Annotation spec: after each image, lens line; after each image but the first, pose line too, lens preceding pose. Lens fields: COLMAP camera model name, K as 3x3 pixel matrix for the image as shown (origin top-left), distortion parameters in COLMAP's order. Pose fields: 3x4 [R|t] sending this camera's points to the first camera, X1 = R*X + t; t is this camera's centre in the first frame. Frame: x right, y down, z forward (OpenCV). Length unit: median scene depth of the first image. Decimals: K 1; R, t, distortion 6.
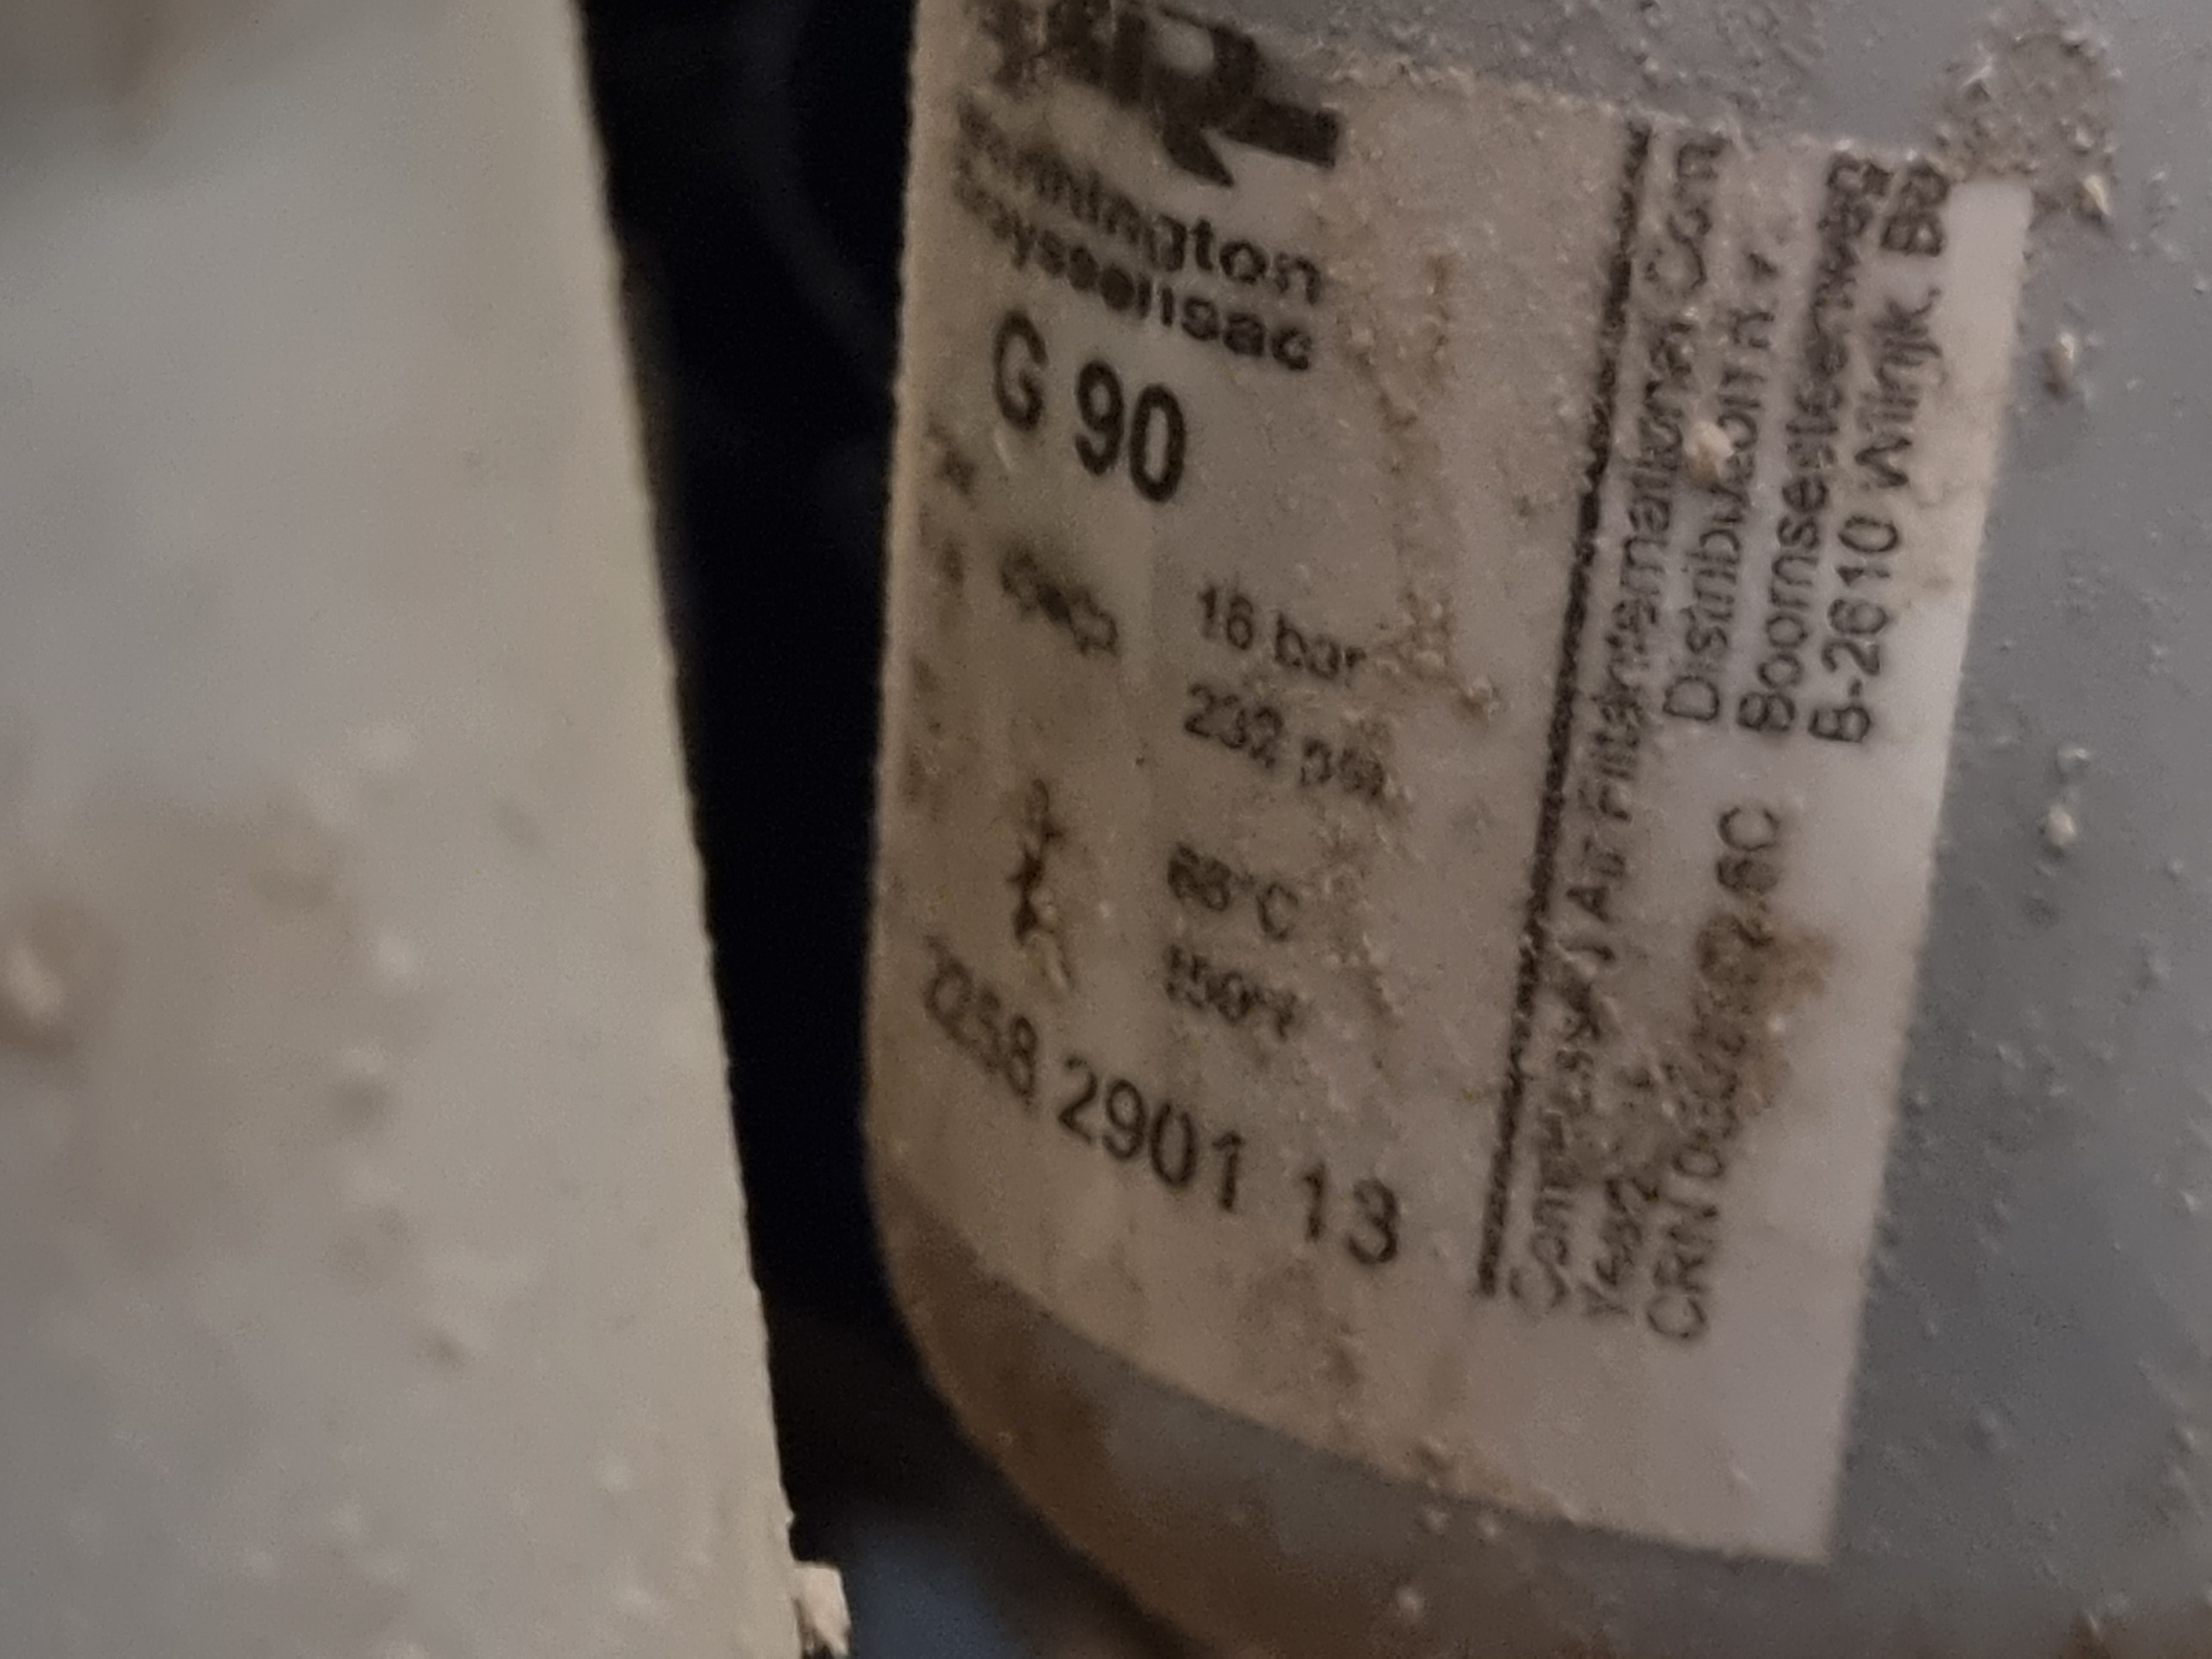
lens RADIAL K [[1532.4, 0, 1106.0], [0, 1532.4, 829.5], [0, 0, 1]] dist [0.002447, -0.005850]
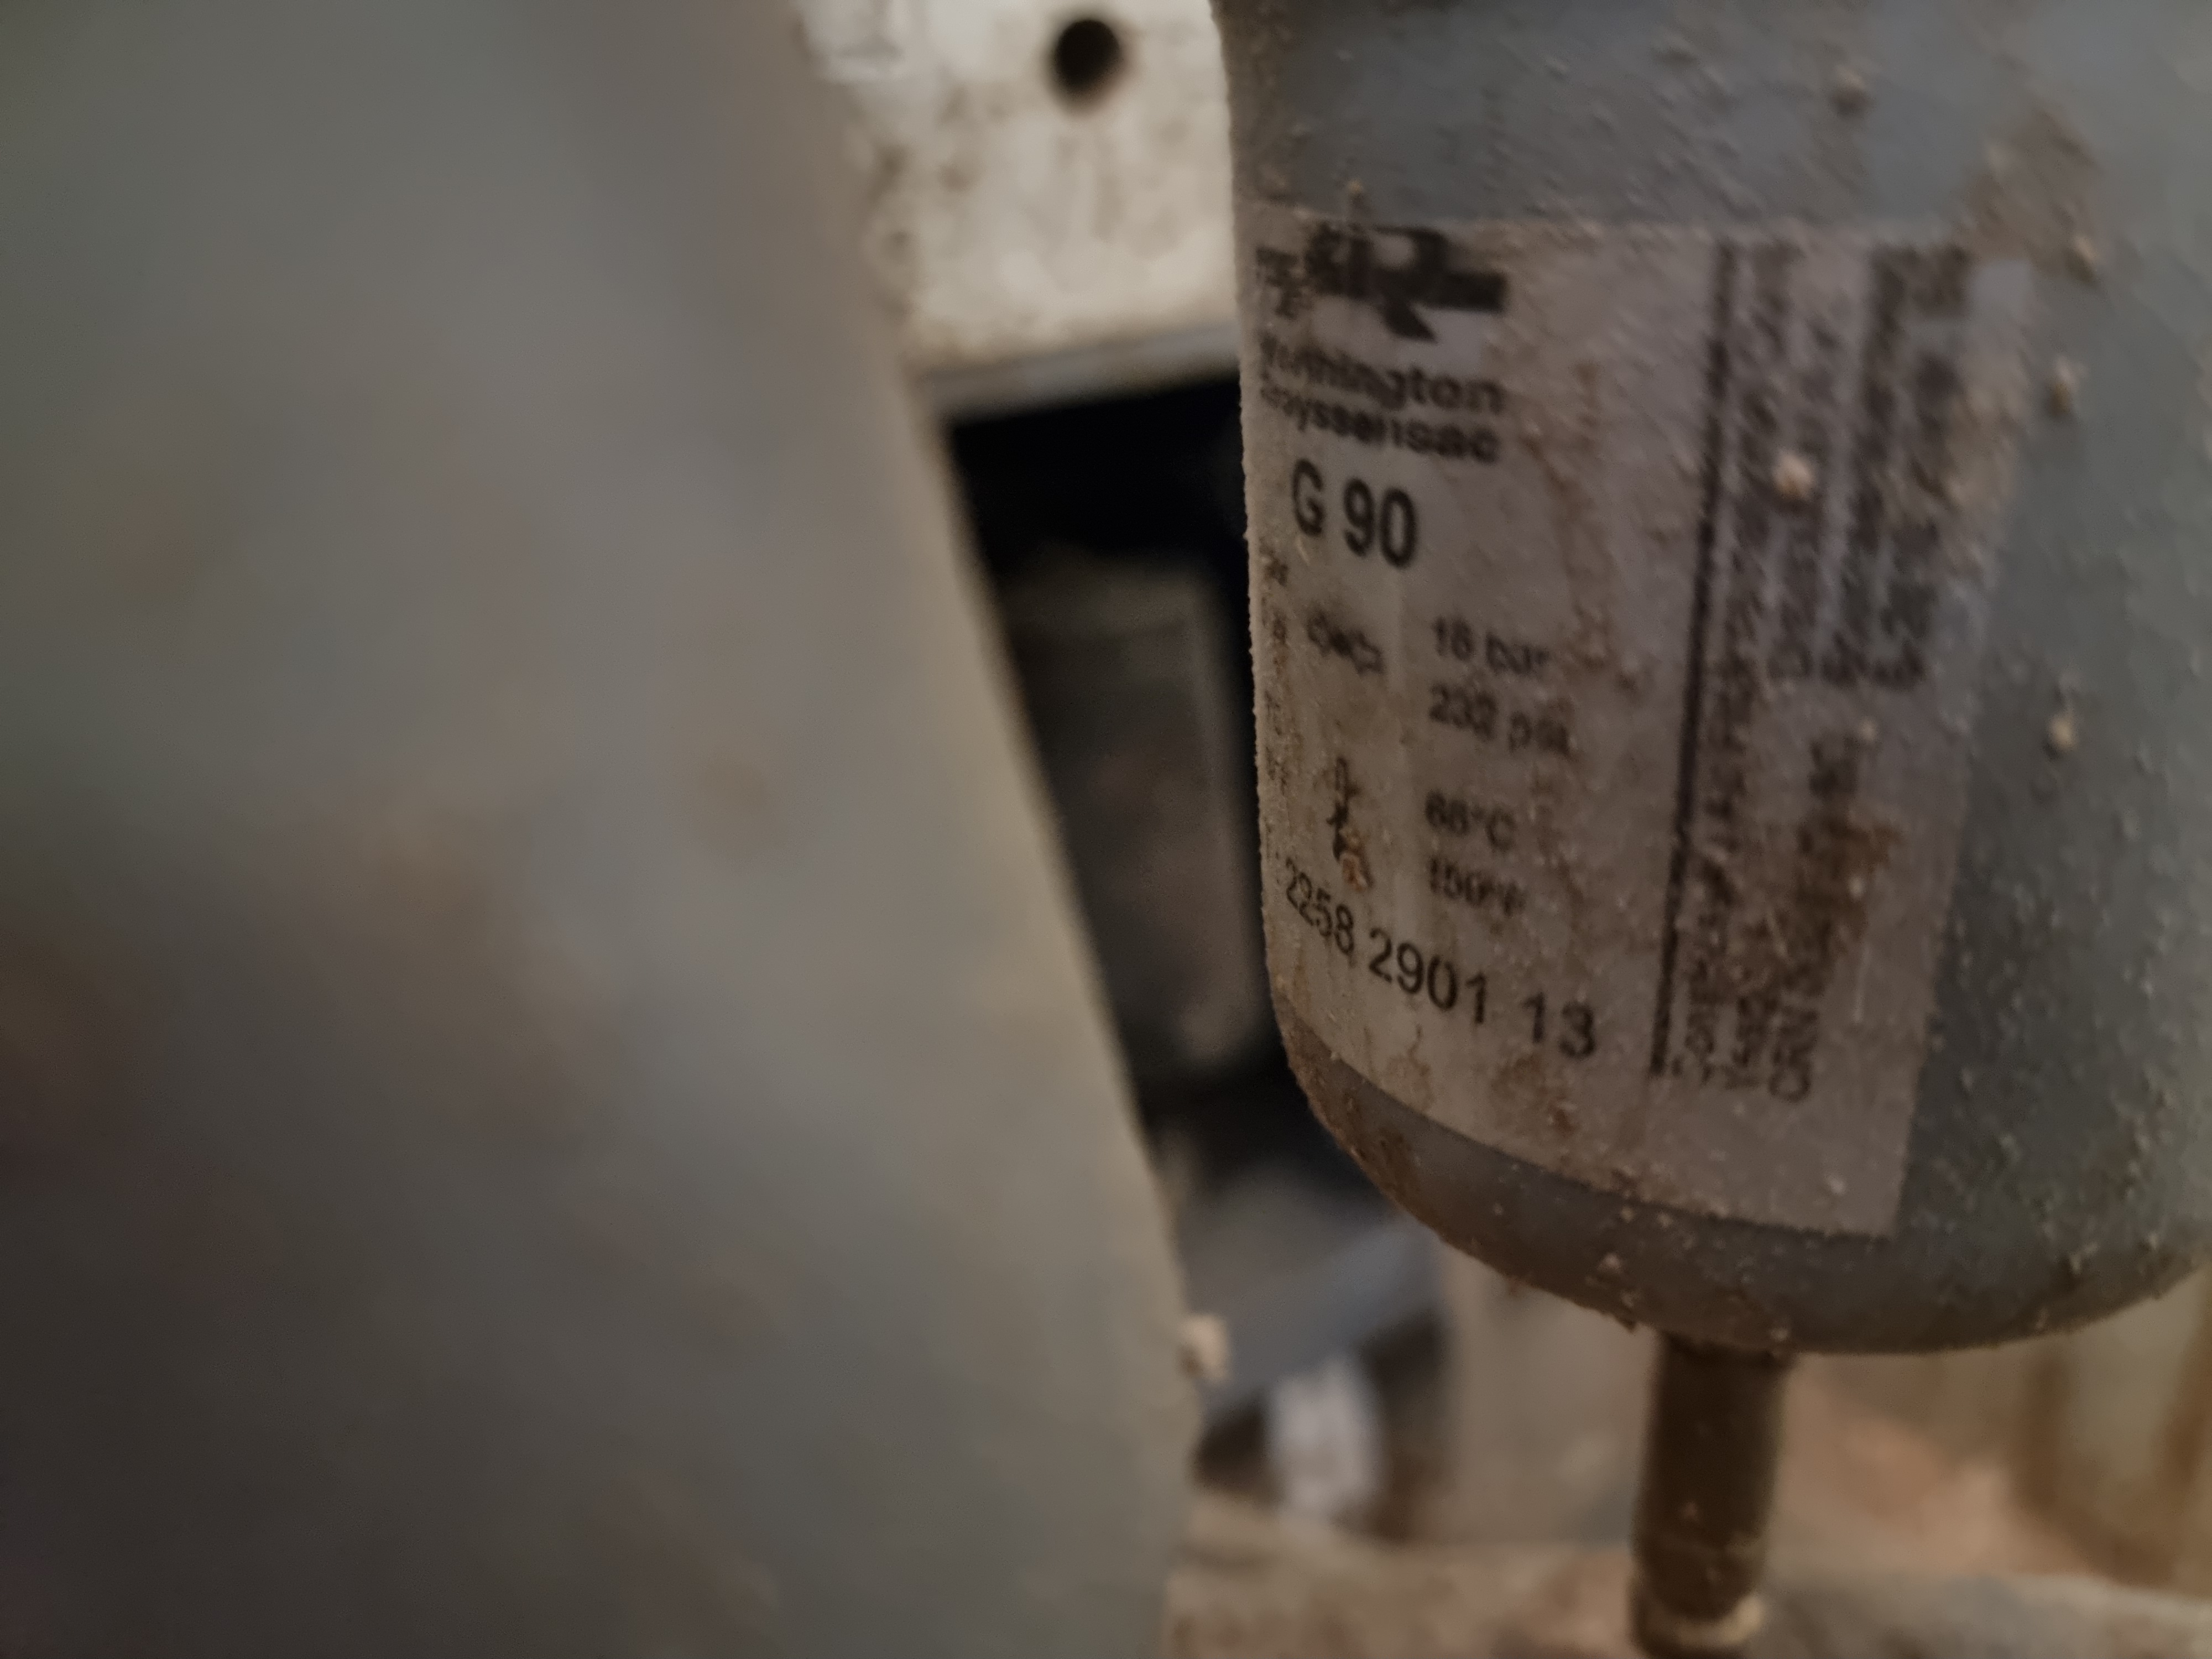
lens RADIAL K [[1552.7, 0, 1106.0], [0, 1552.7, 829.5], [0, 0, 1]] dist [-0.060627, -0.002772]
pose [[0.987192, -0.069079, -0.143806, -0.050899], [0.072844, 0.997121, 0.021073, -0.008516], [0.141936, -0.031278, 0.989382, -0.545248]]
